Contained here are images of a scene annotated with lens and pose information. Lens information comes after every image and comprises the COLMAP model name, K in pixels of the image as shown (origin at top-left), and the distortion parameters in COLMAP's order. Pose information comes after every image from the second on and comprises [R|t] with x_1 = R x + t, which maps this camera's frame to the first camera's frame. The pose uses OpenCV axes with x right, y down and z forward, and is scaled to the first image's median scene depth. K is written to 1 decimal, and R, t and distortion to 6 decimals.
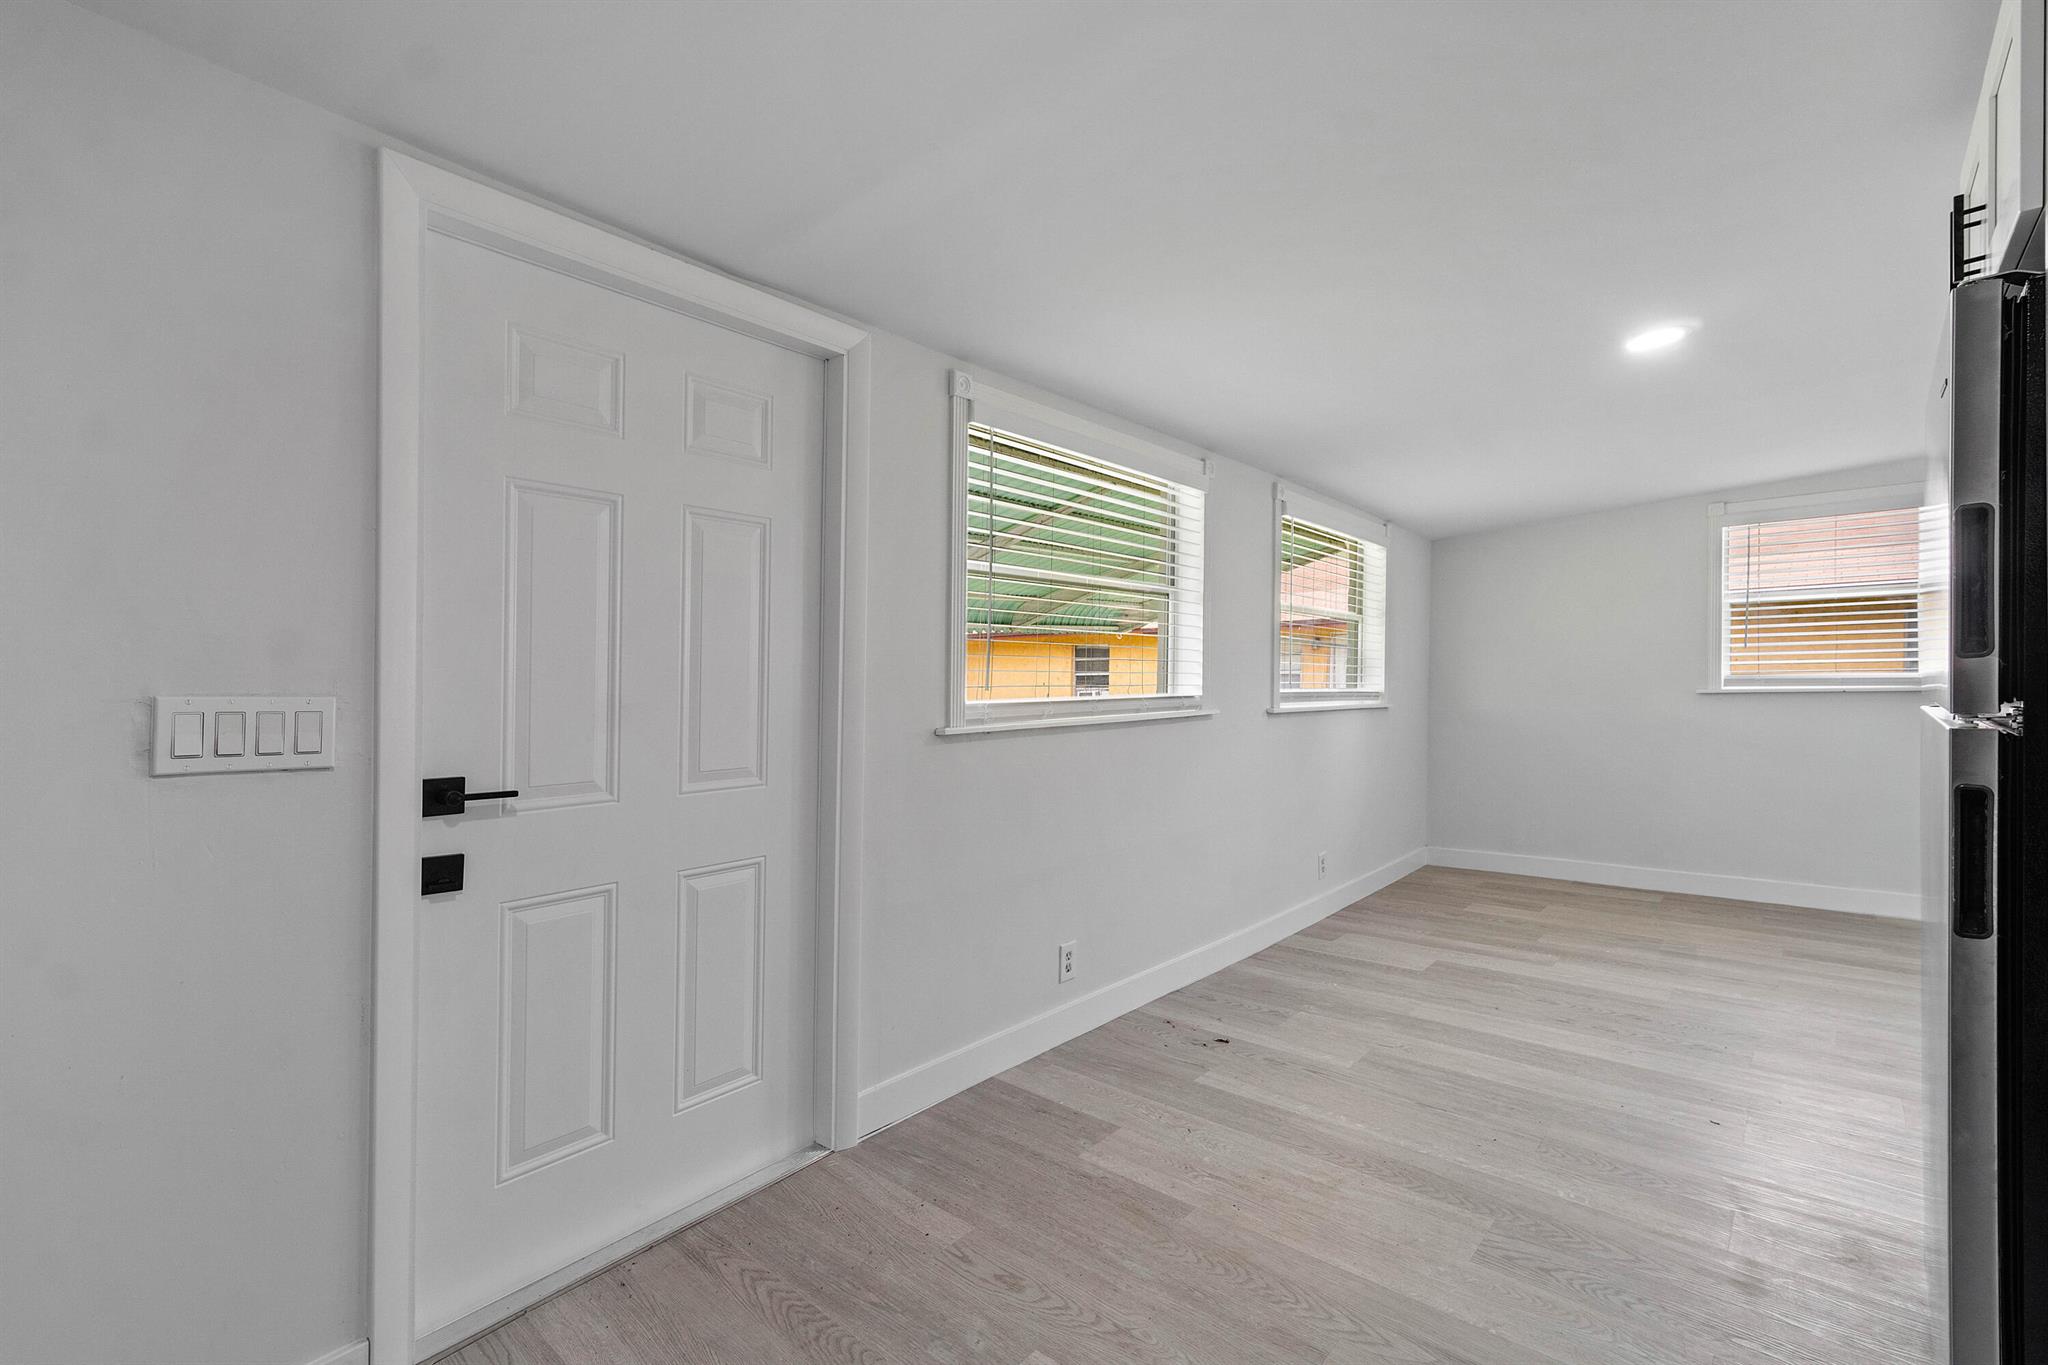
lens RADIAL K [[942.3, 0, 1026.8], [0, 942.3, 665.3], [0, 0, 1]] dist [0.011985, 0.001129]
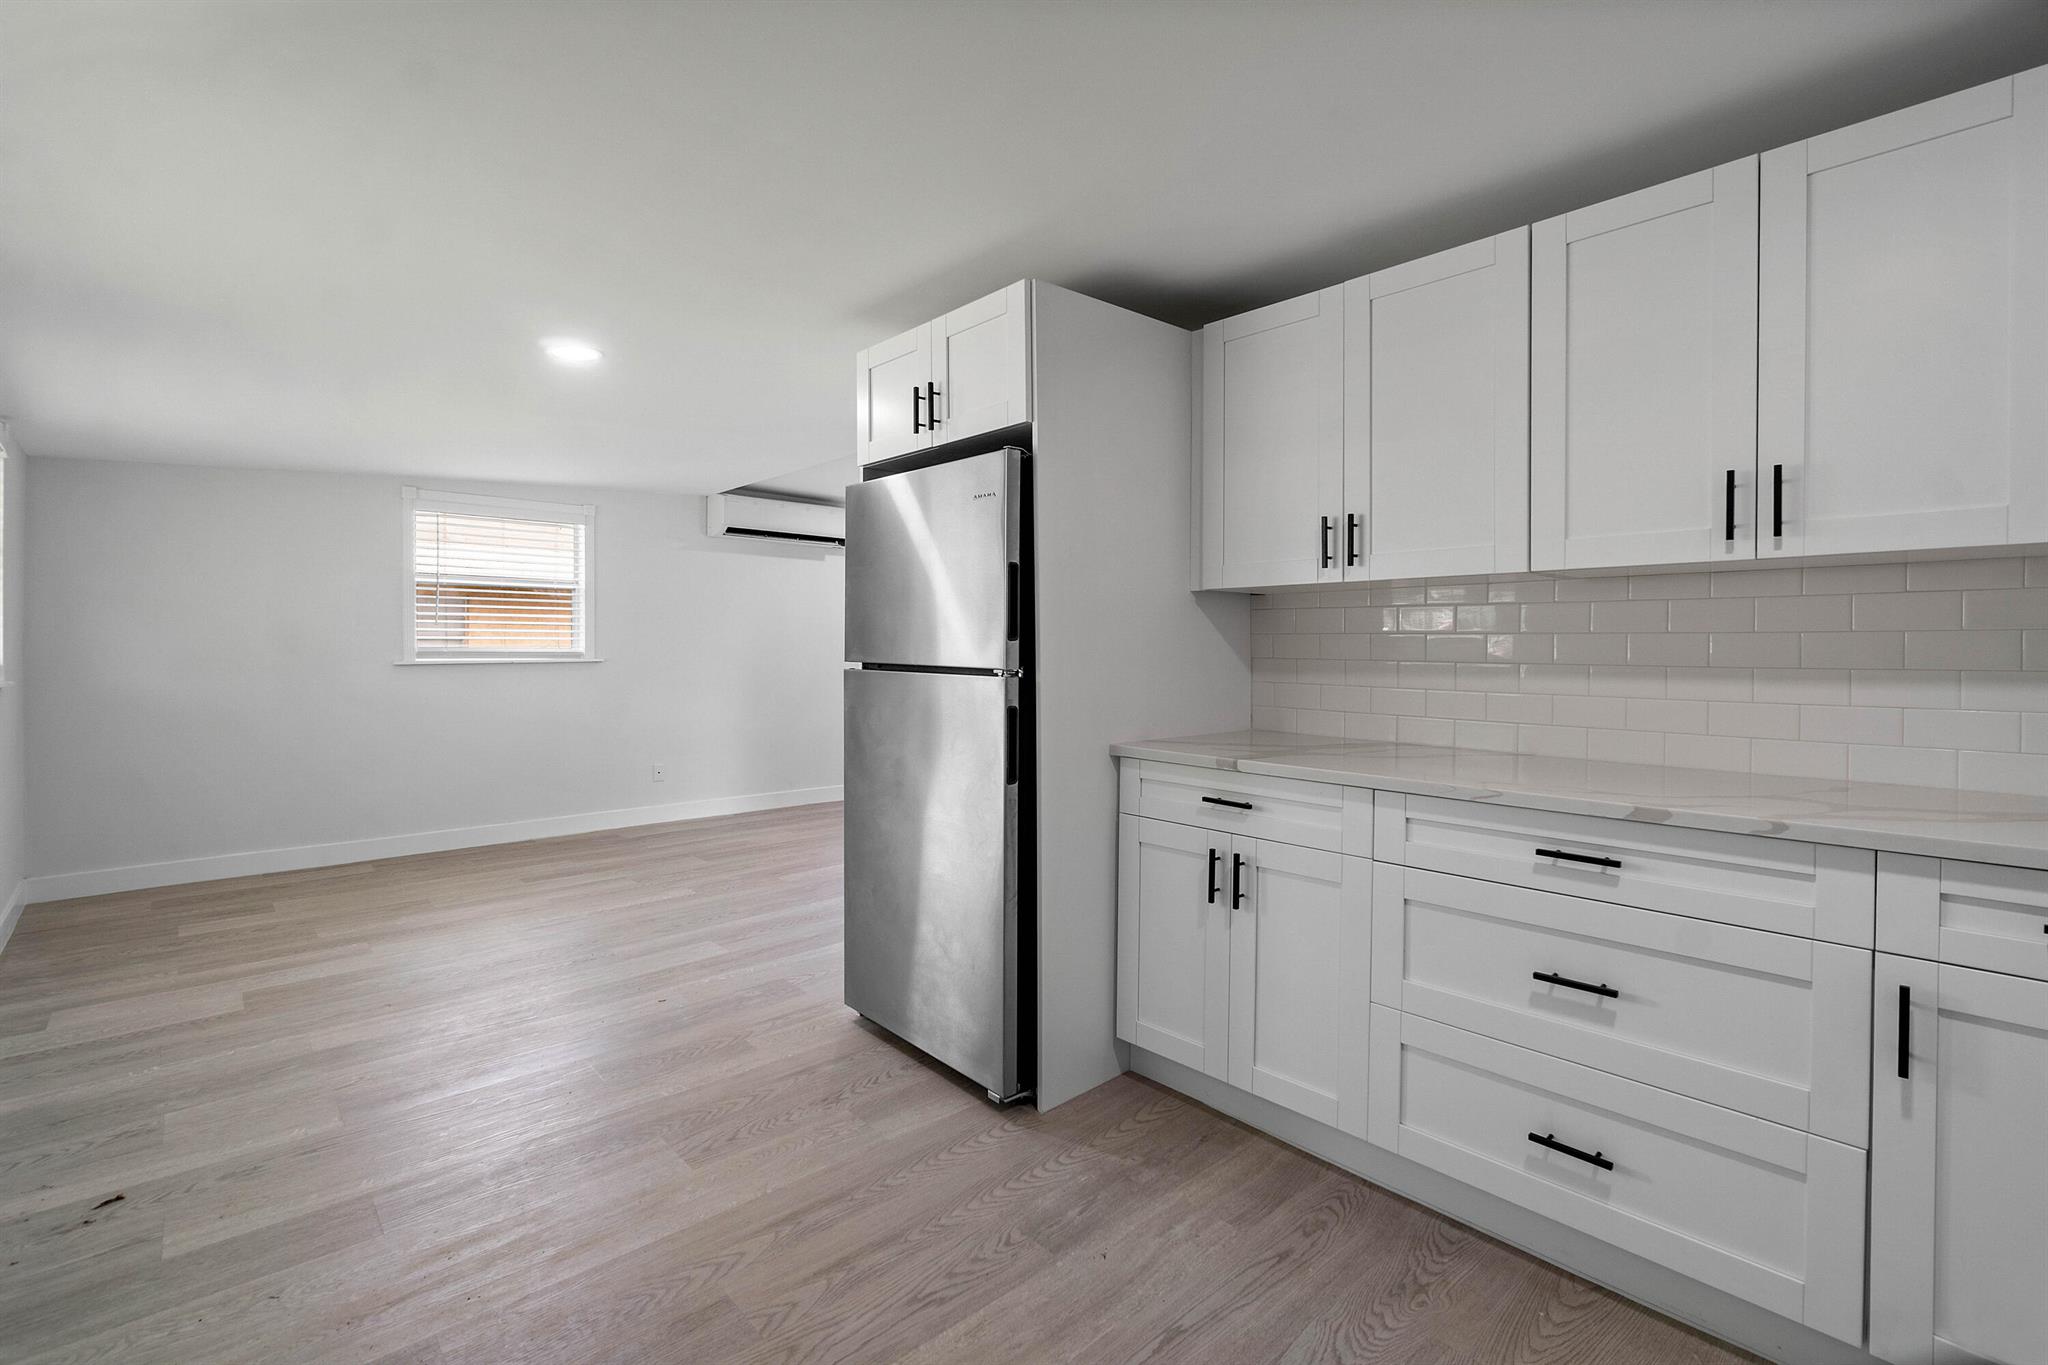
lens RADIAL K [[897.5, 0, 1039.4], [0, 897.5, 658.7], [0, 0, 1]] dist [0.000852, -0.000231]
pose [[0.103184, 0.005073, 0.994649, -0.271473], [-0.024495, 0.999697, -0.002557, 0.009838], [-0.994361, -0.024100, 0.103277, 0.250109]]
